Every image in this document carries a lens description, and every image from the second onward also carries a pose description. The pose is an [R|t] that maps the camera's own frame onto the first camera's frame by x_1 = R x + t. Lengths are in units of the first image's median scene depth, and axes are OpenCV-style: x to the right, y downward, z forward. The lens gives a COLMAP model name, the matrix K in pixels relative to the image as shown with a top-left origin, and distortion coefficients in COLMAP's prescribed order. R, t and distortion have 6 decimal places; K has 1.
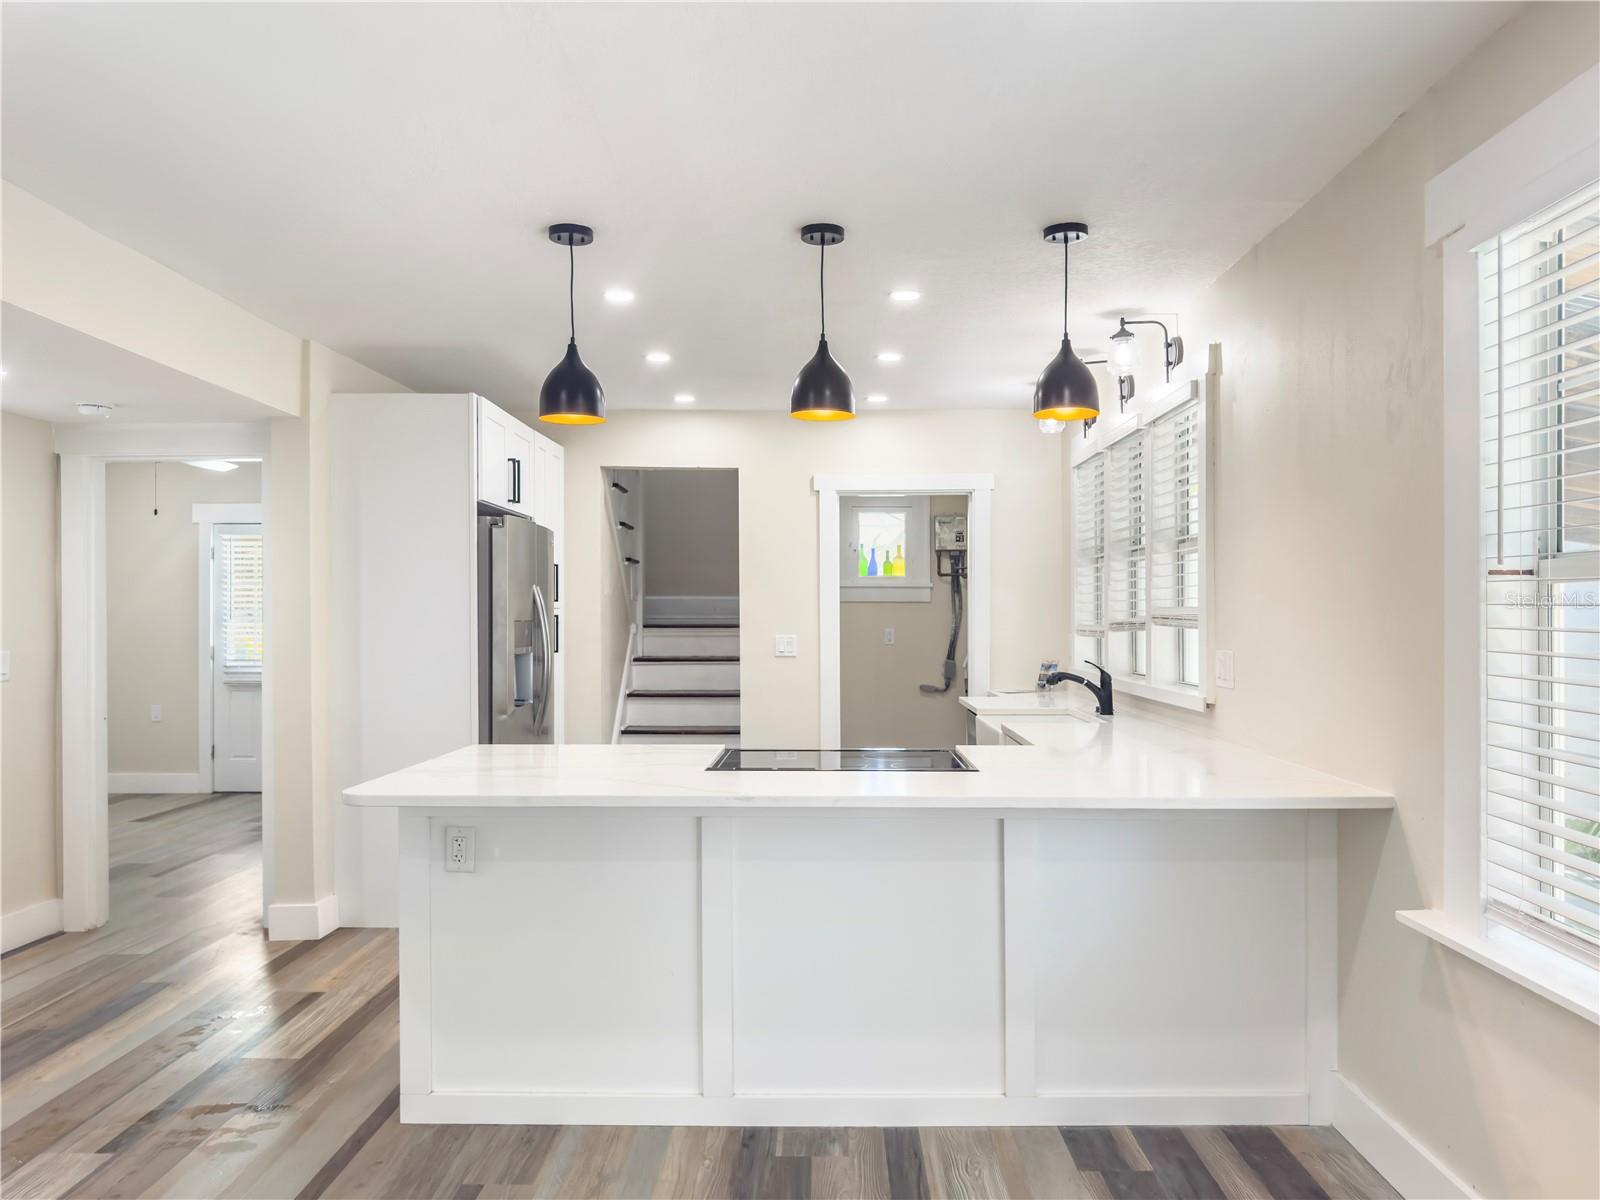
lens RADIAL K [[1139.0, 0, 815.3], [0, 1139.0, 594.7], [0, 0, 1]] dist [0.000084, -0.008476]
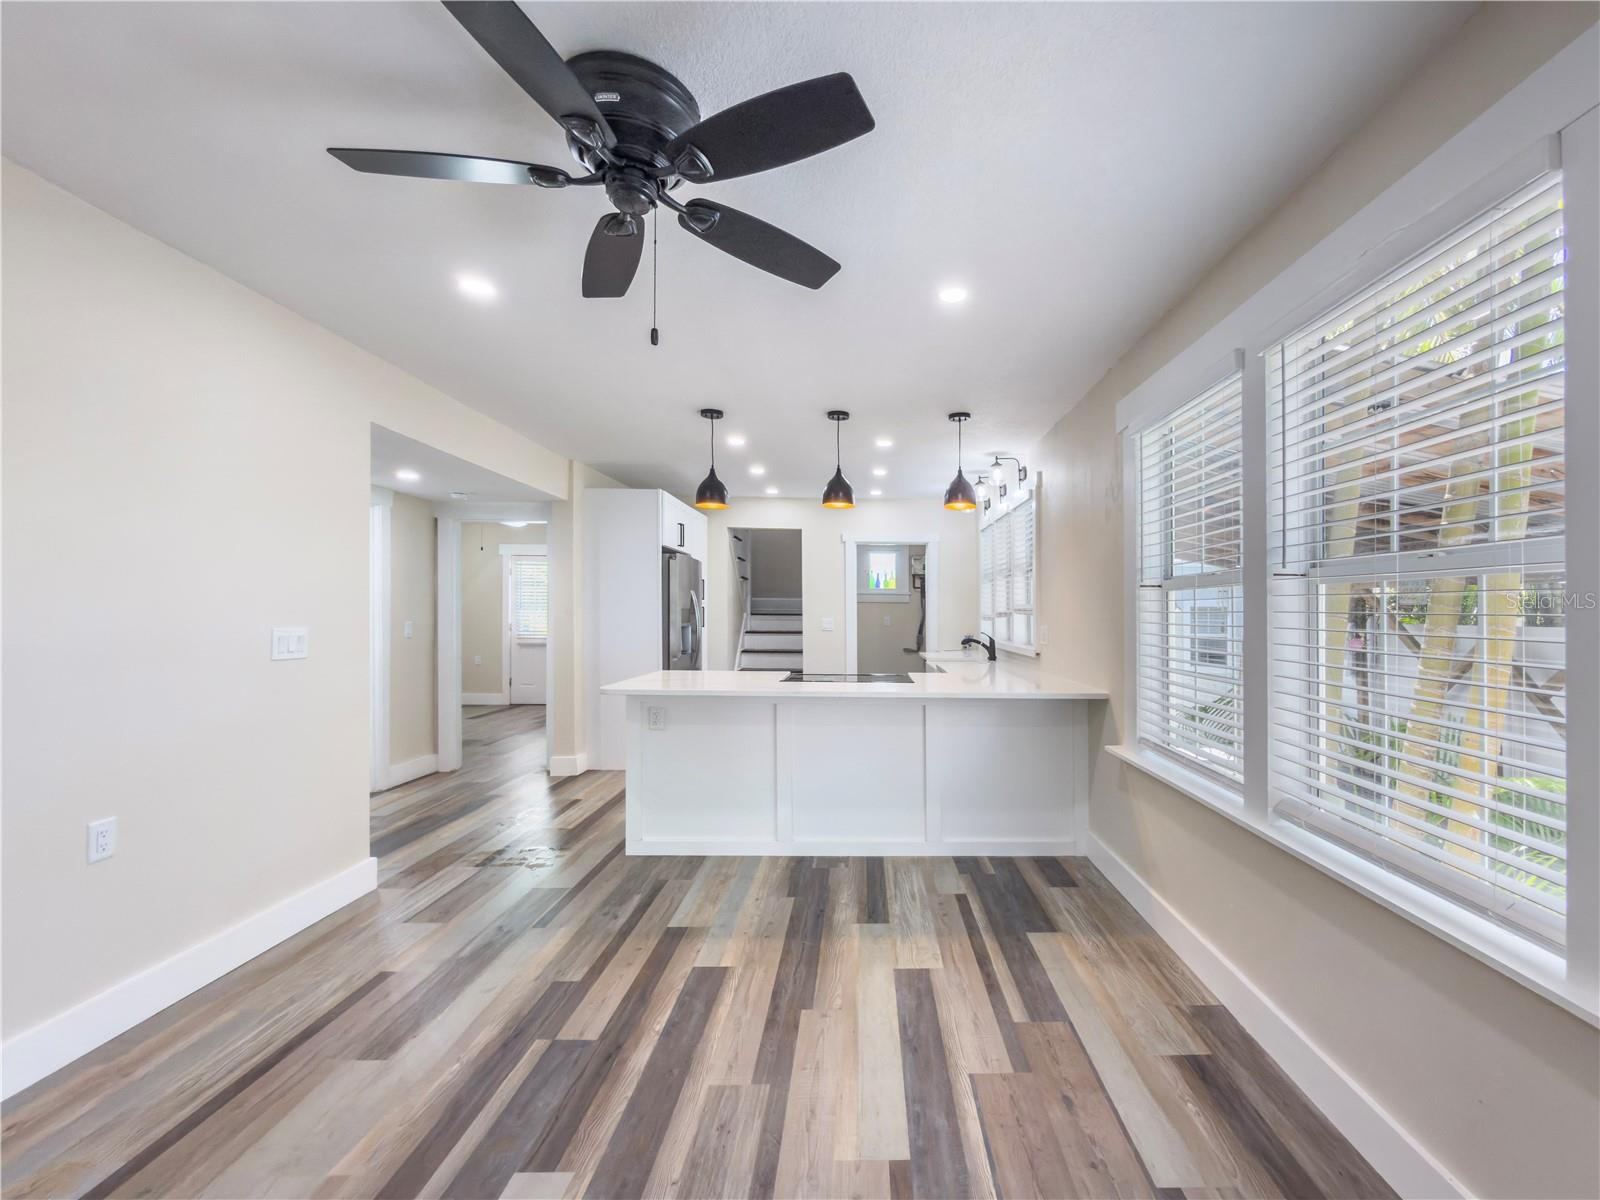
lens RADIAL K [[647.4, 0, 883.1], [0, 647.4, 617.1], [0, 0, 1]] dist [-0.001587, 0.000657]
pose [[0.998725, 0.006931, 0.050005, 0.026610], [-0.008276, 0.999608, 0.026729, 0.007091], [-0.049800, -0.027109, 0.998391, -0.134583]]
